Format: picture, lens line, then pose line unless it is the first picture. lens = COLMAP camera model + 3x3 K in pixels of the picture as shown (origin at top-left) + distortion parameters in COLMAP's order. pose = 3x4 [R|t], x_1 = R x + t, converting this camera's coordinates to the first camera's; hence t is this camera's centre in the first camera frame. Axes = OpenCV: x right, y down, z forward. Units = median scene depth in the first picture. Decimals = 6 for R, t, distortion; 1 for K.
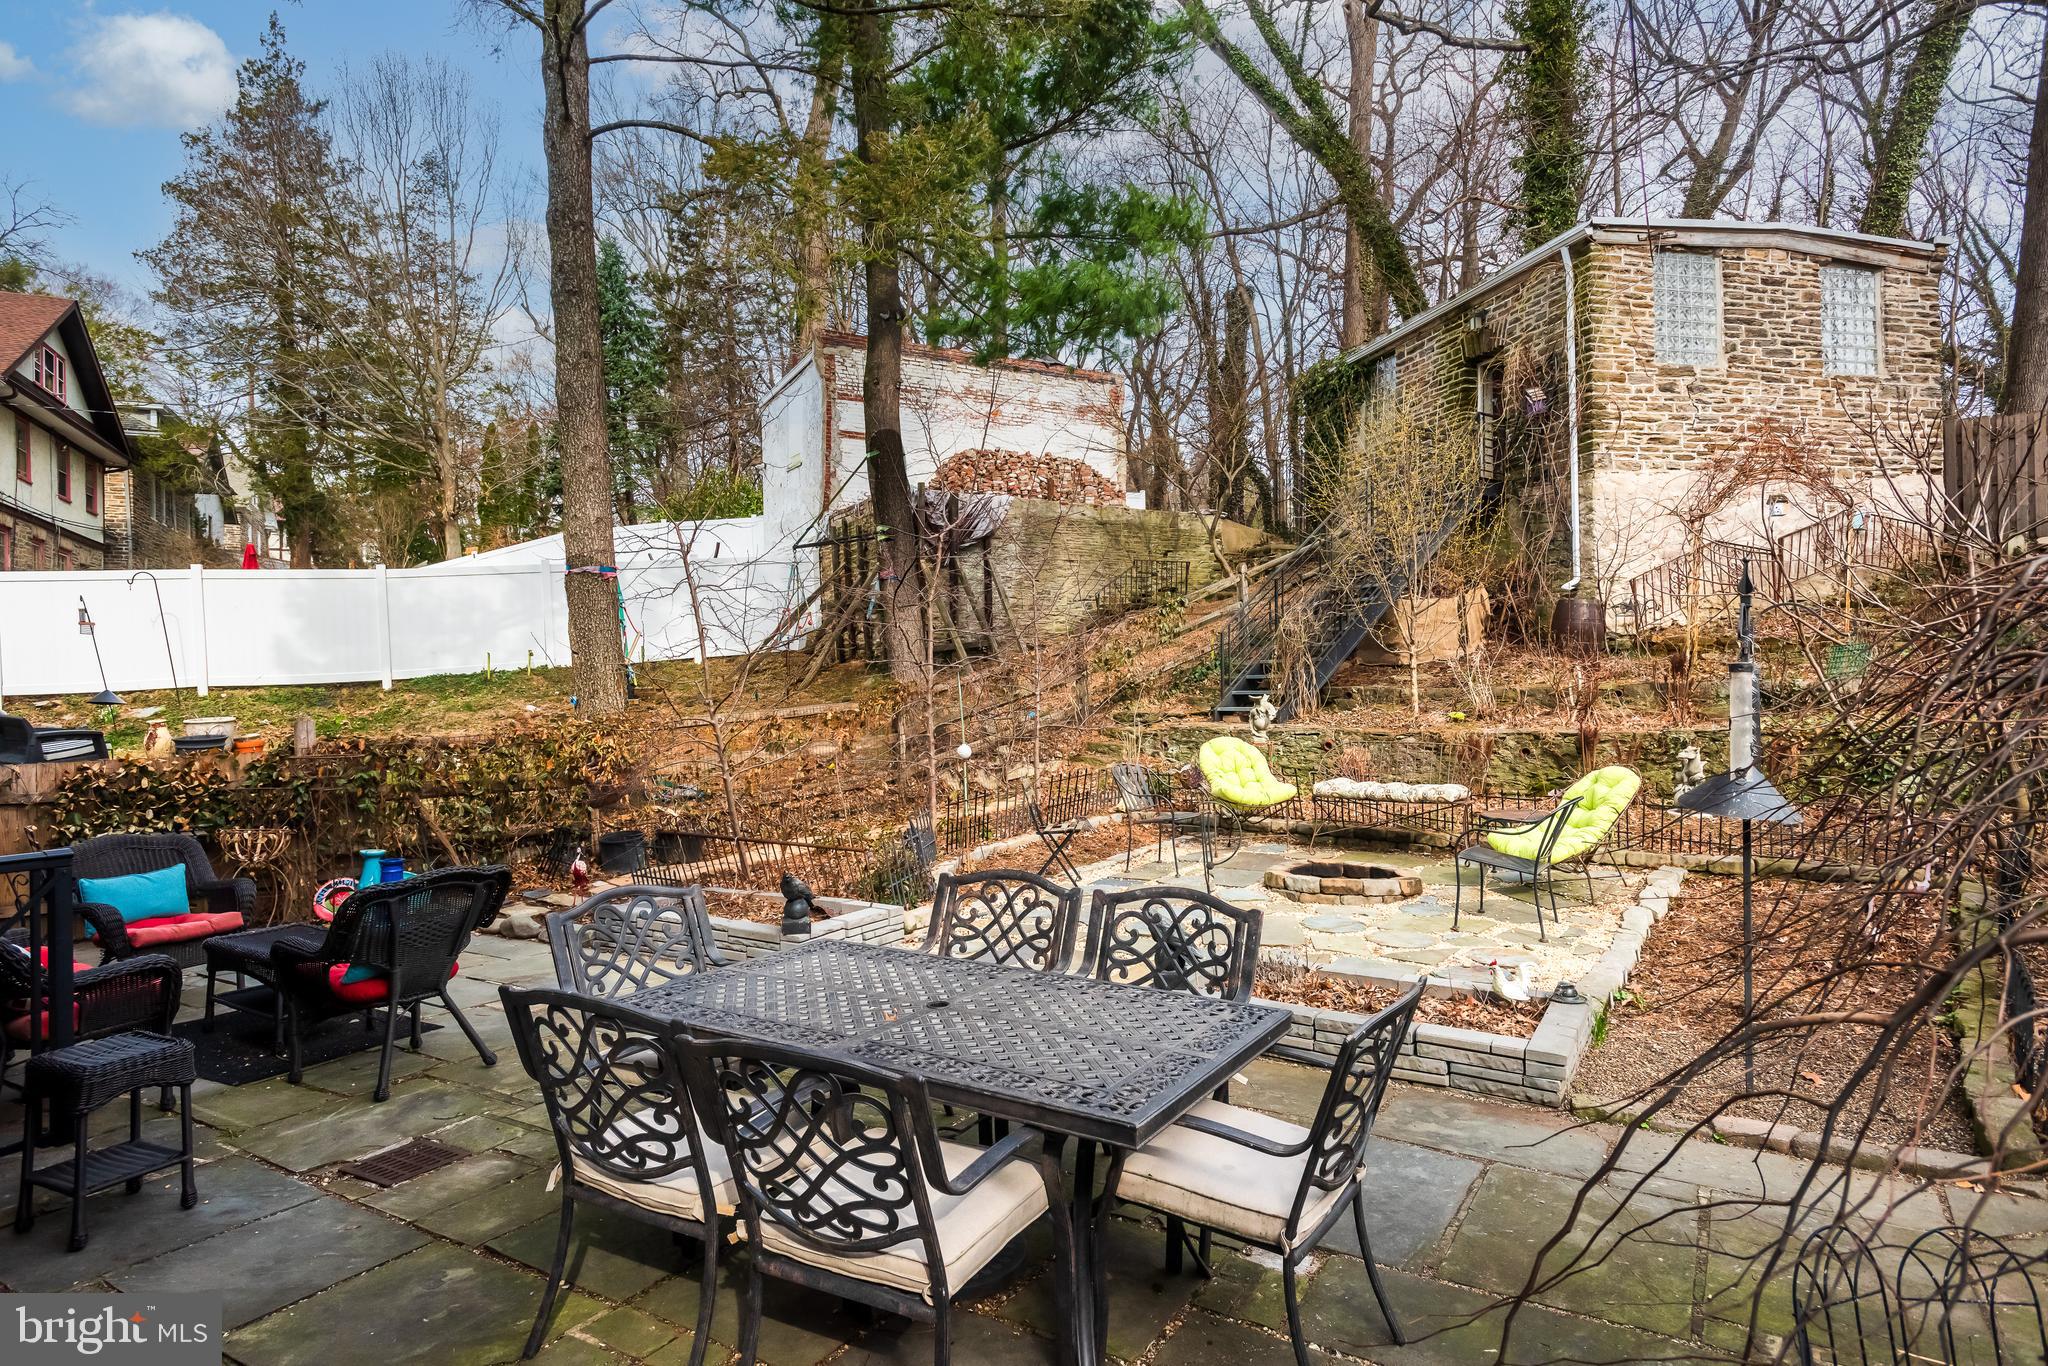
lens RADIAL K [[1144.9, 0, 1024.0], [0, 1144.9, 683.0], [0, 0, 1]] dist [0.012298, -0.000609]
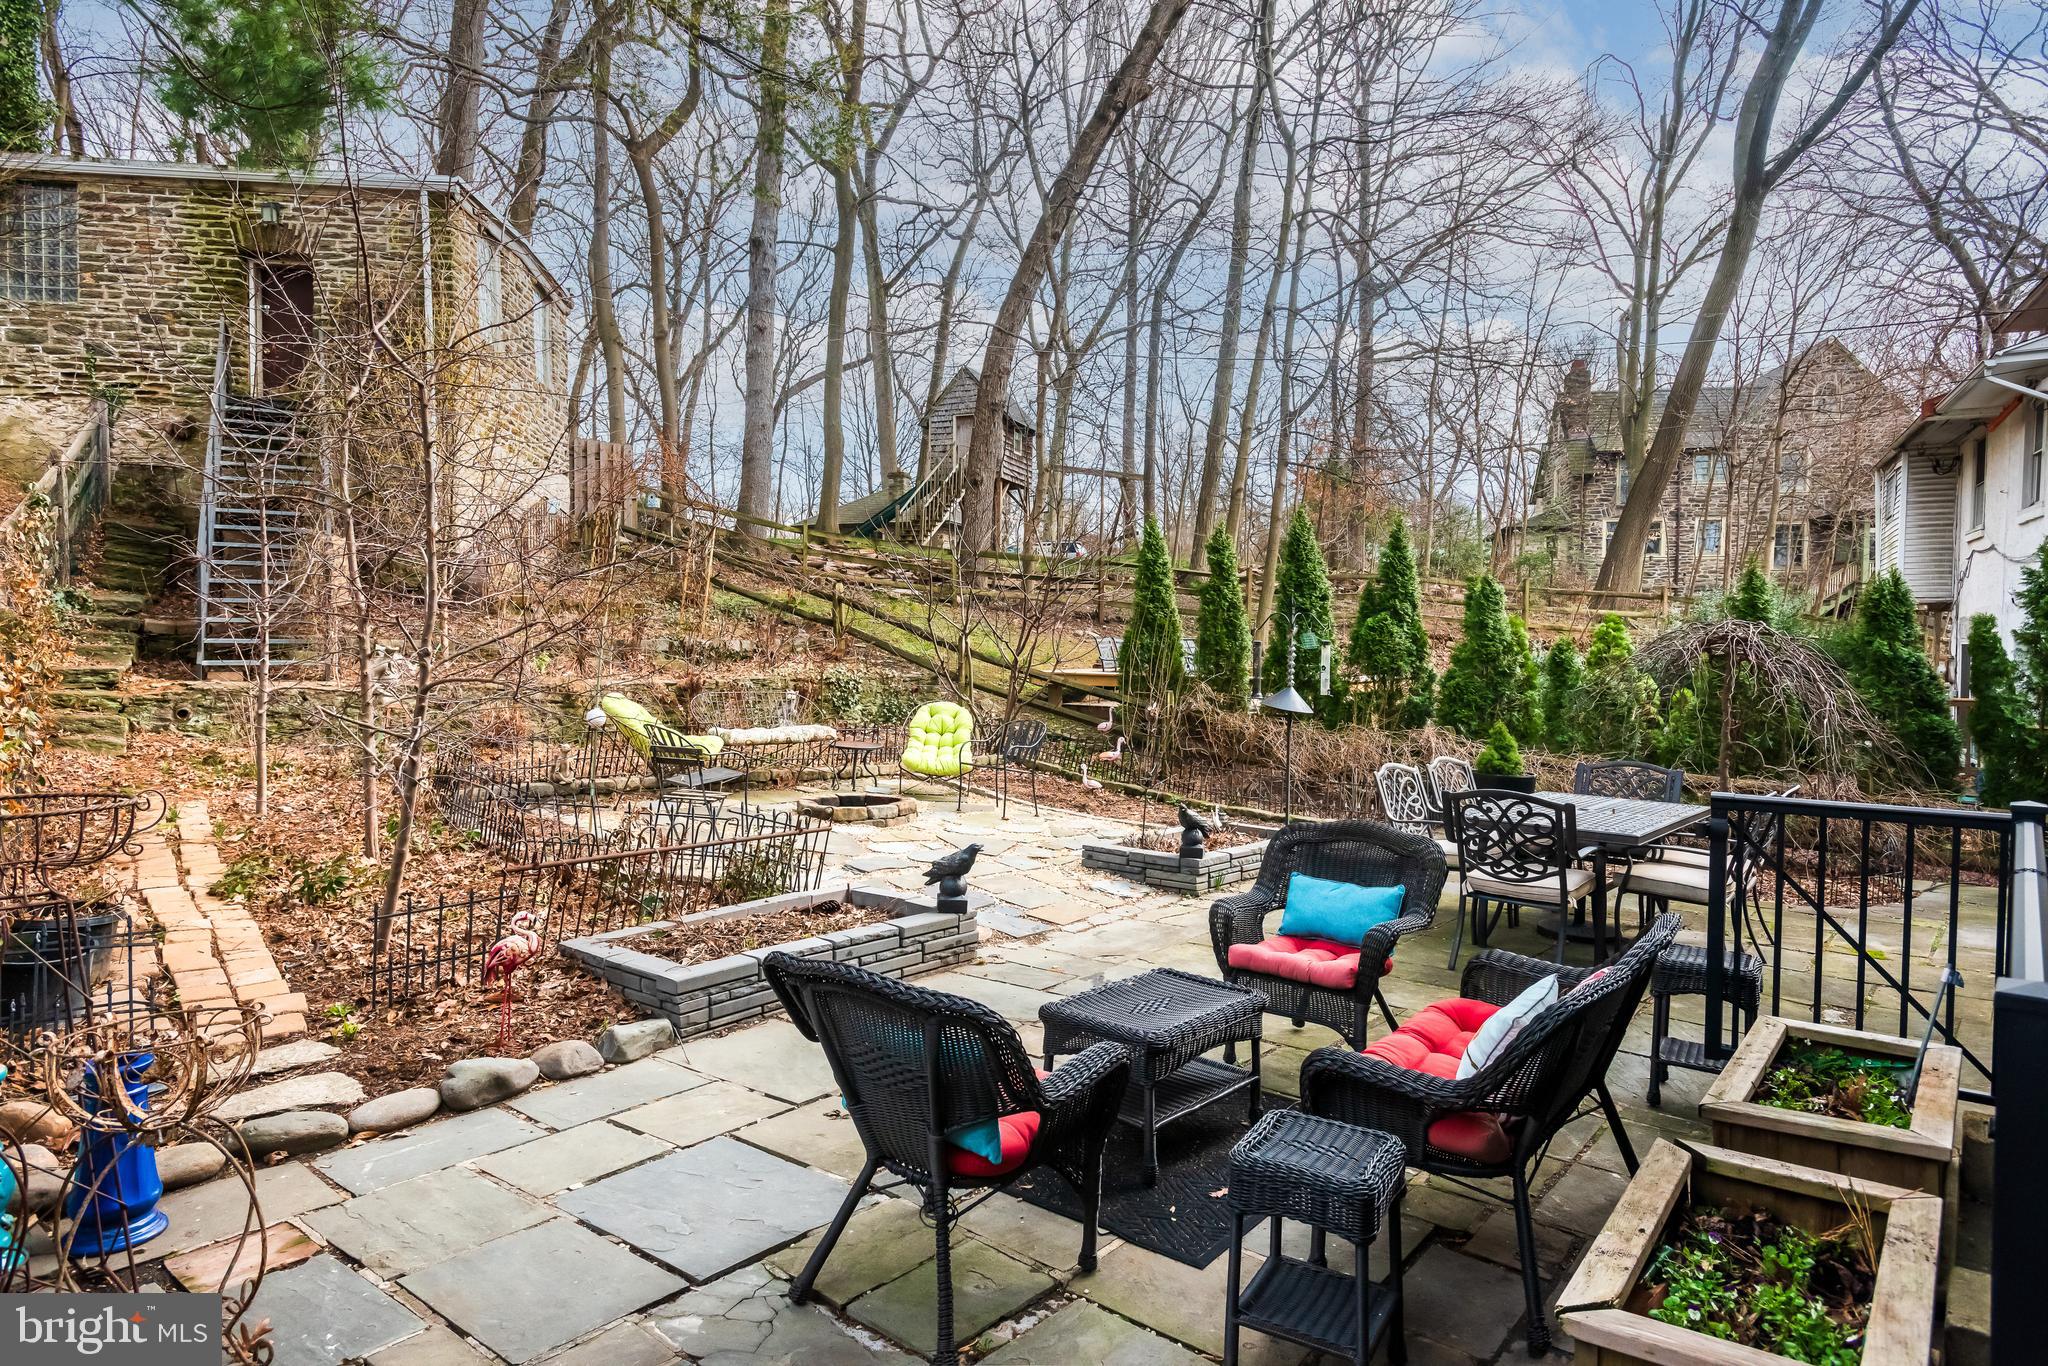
lens RADIAL K [[1173.5, 0, 1024.0], [0, 1173.5, 683.0], [0, 0, 1]] dist [0.003874, 0.000512]
pose [[0.143041, -0.018067, 0.989552, -0.453763], [-0.020264, 0.999570, 0.021179, 0.008458], [-0.989509, -0.023082, 0.142613, 0.345087]]
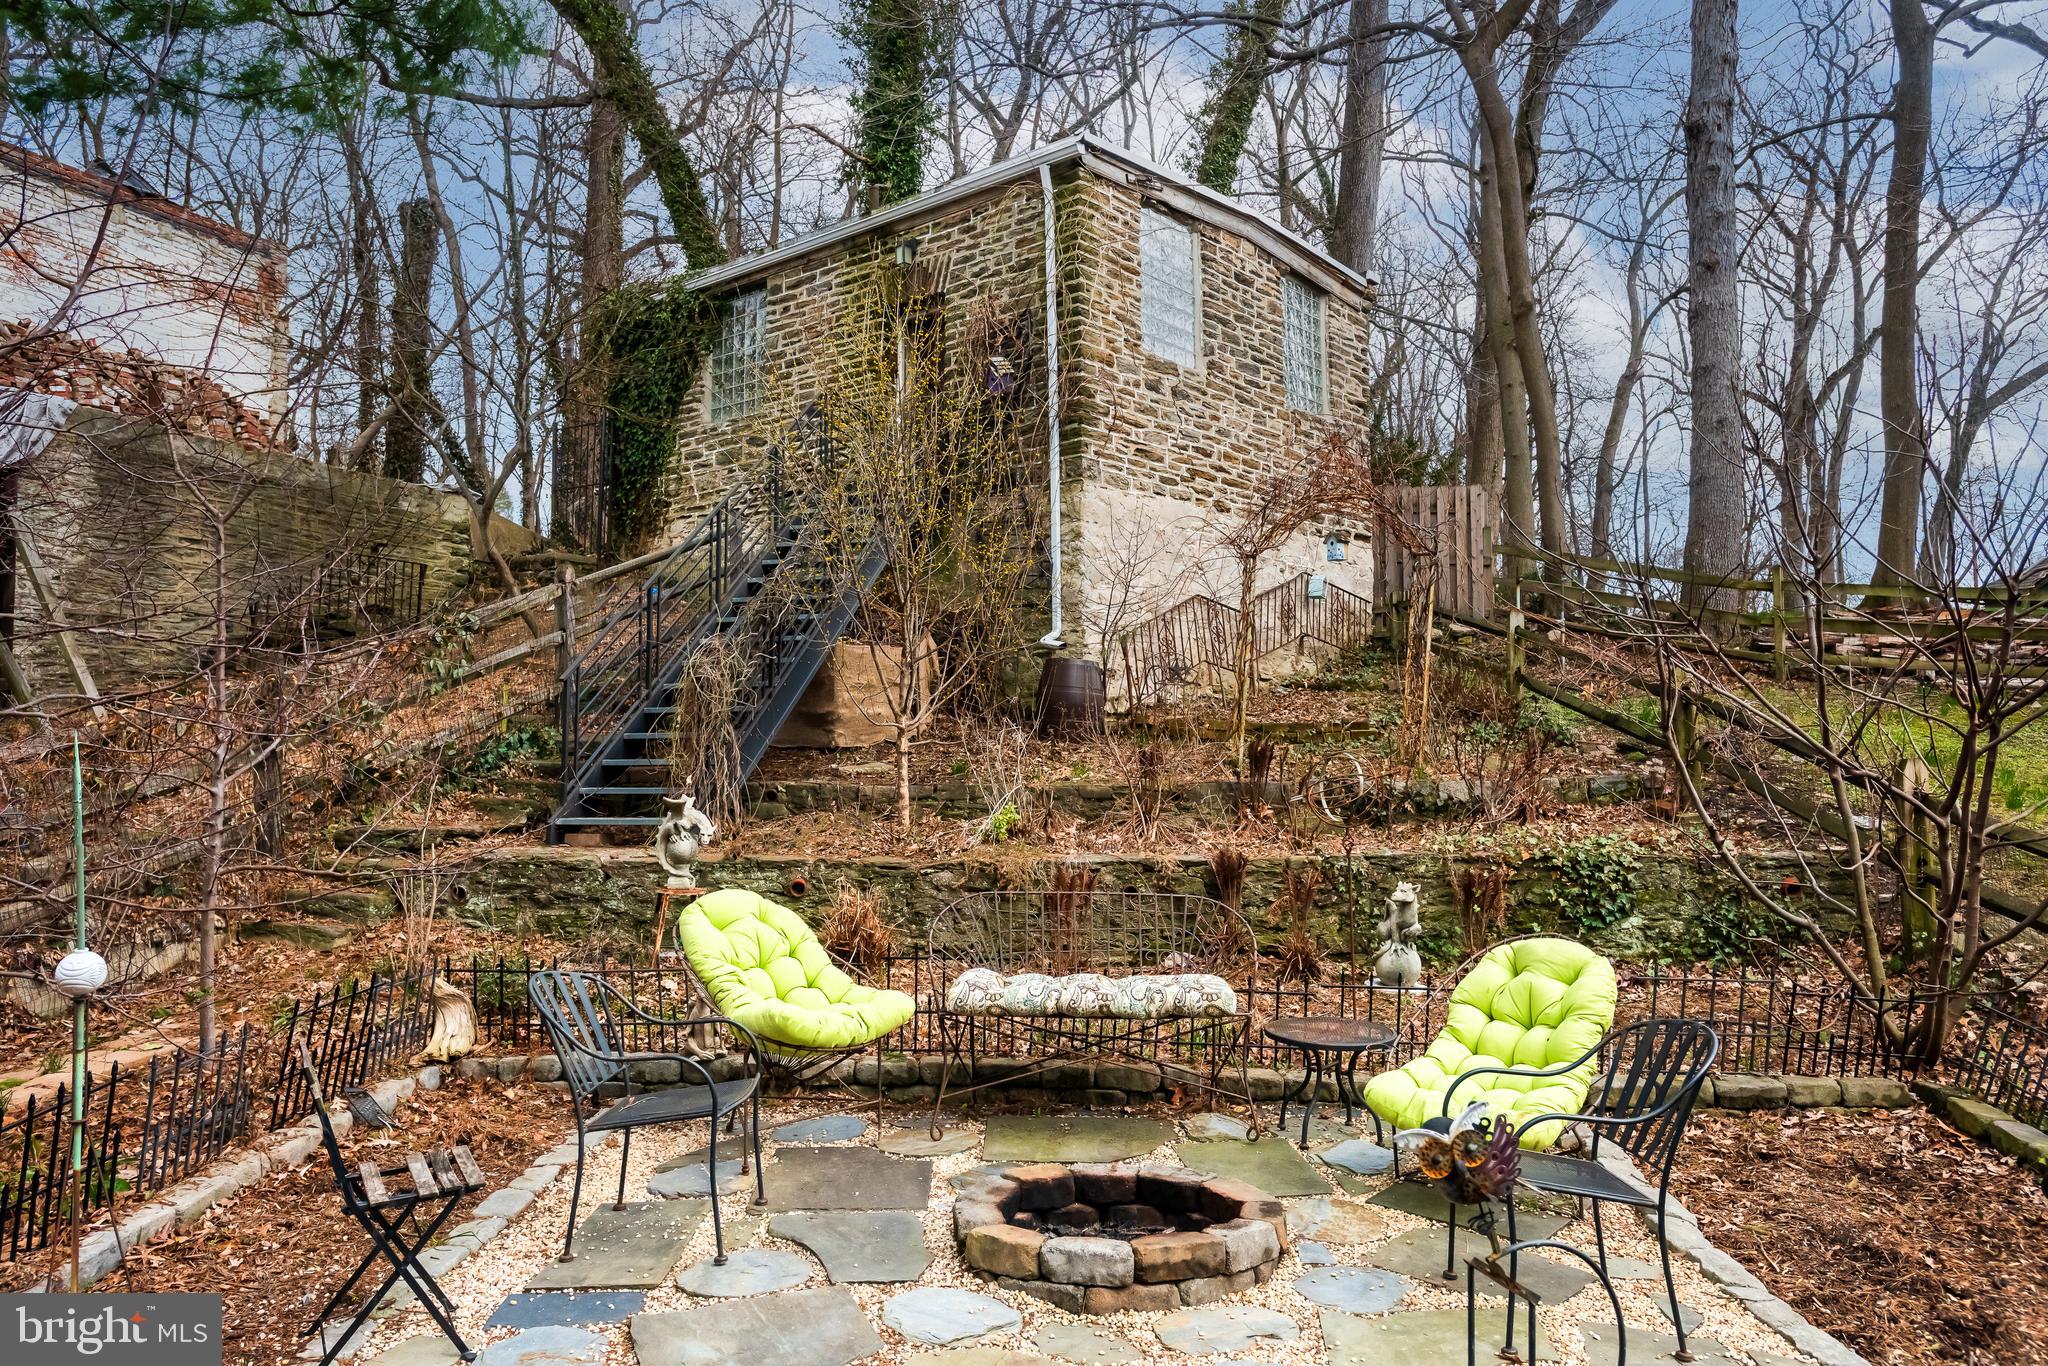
lens RADIAL K [[1458.1, 0, 1024.0], [0, 1458.1, 683.0], [0, 0, 1]] dist [0.051548, -0.057675]
pose [[0.816712, 0.050501, 0.574831, -0.045350], [-0.014149, 0.997616, -0.067542, 0.001307], [-0.576872, 0.047029, 0.815480, 0.285110]]
